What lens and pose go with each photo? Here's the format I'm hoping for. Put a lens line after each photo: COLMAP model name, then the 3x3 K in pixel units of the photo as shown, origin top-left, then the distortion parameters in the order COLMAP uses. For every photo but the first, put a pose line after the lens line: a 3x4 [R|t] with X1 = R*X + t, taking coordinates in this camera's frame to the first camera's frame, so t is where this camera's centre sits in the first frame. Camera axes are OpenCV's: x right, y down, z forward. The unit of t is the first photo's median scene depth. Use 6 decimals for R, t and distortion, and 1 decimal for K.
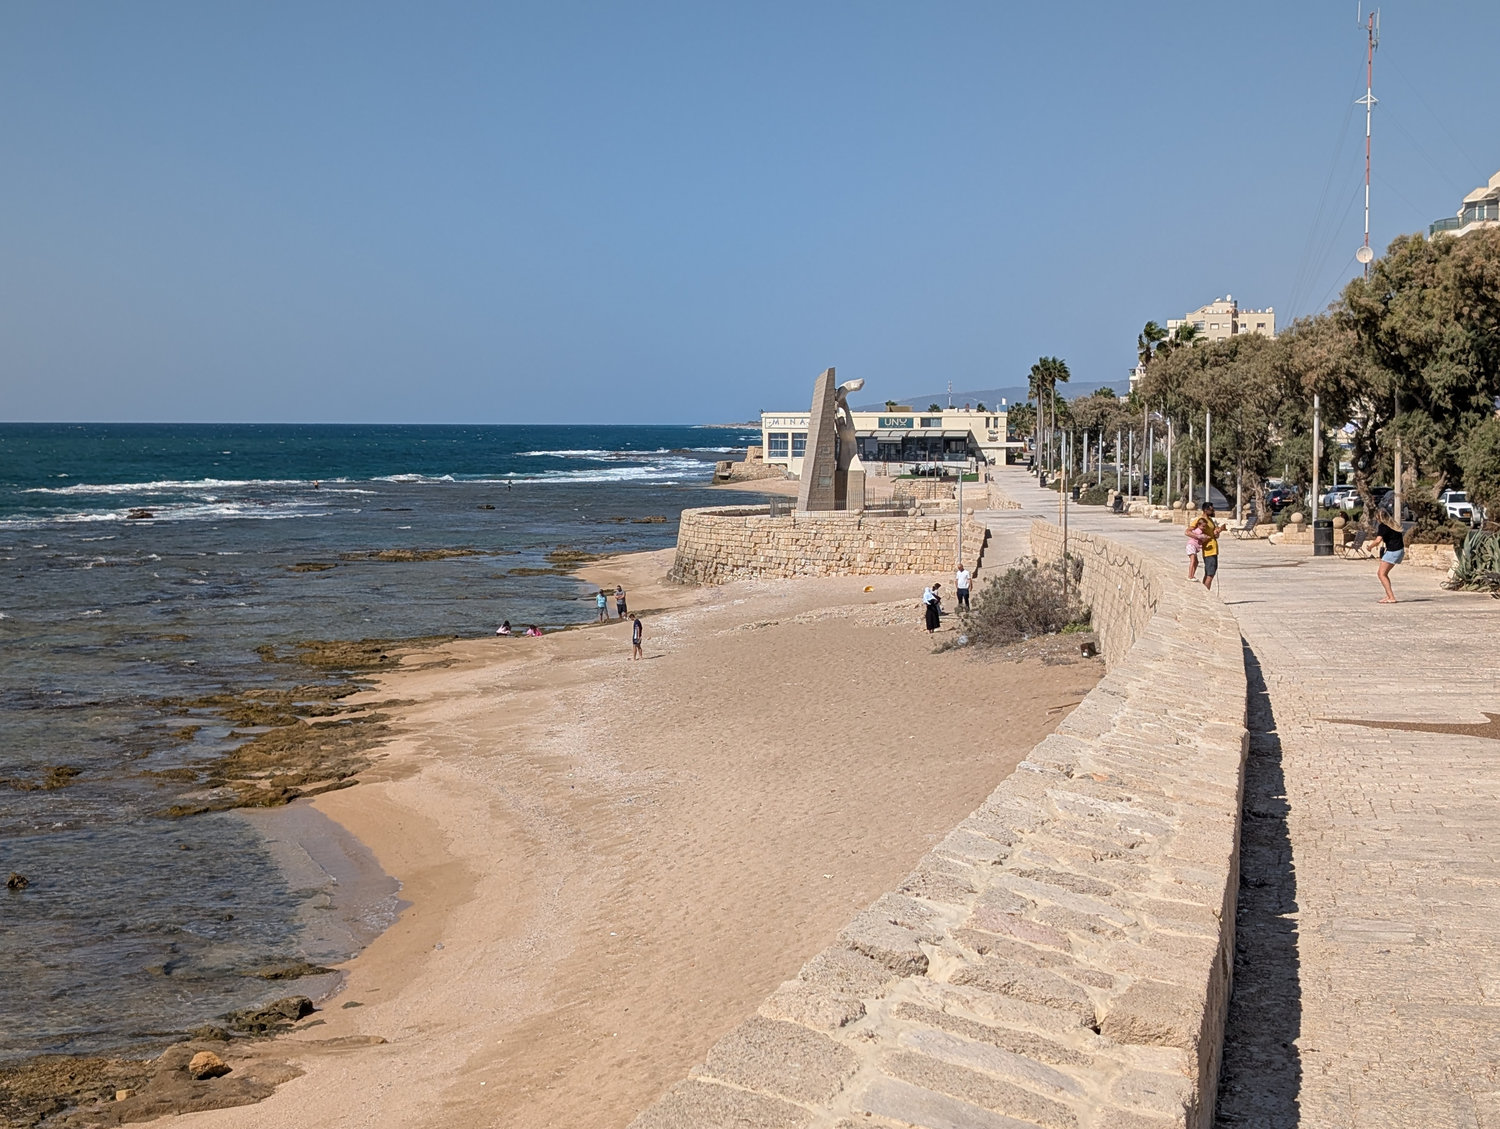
lens RADIAL K [[2125.3, 0, 750.0], [0, 2125.3, 564.5], [0, 0, 1]] dist [0.024864, 0.020660]
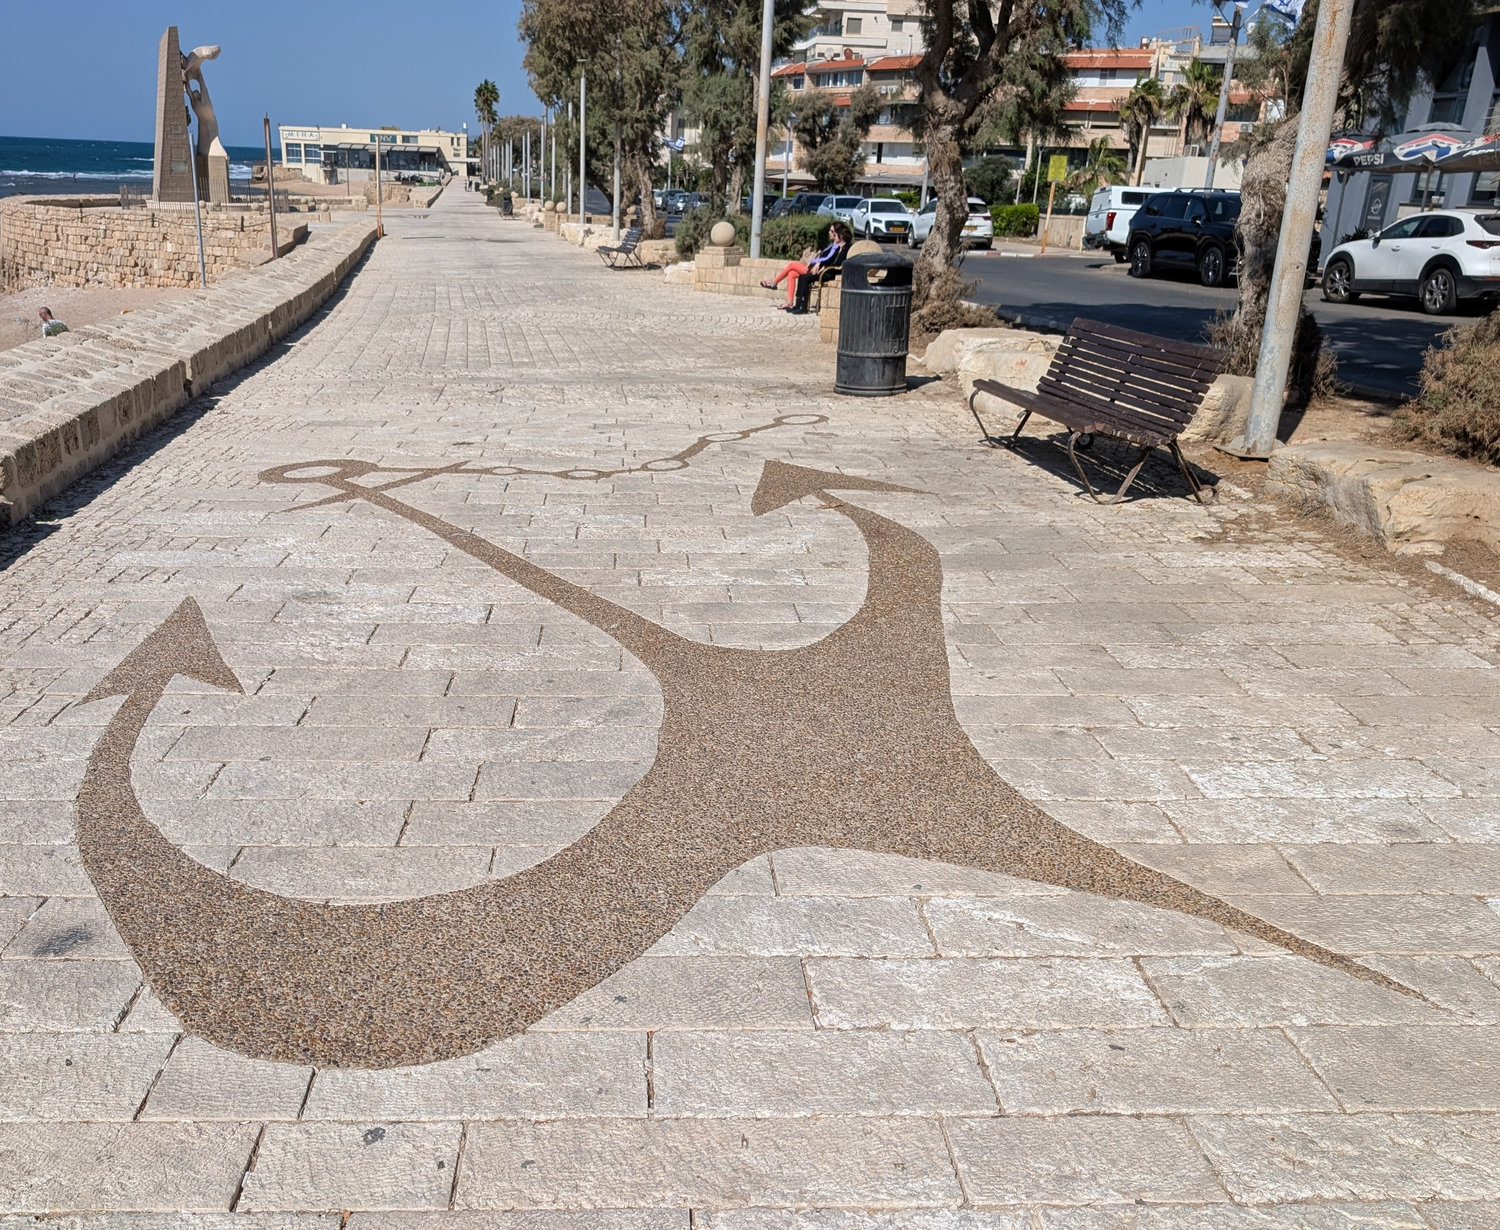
lens RADIAL K [[1081.7, 0, 680.2], [0, 1081.7, 618.9], [0, 0, 1]] dist [0.006499, 0.006050]
pose [[0.965152, -0.065267, 0.253420, 0.119578], [-0.021053, 0.945894, 0.323793, -0.012291], [-0.260841, -0.317844, 0.911557, 0.498810]]
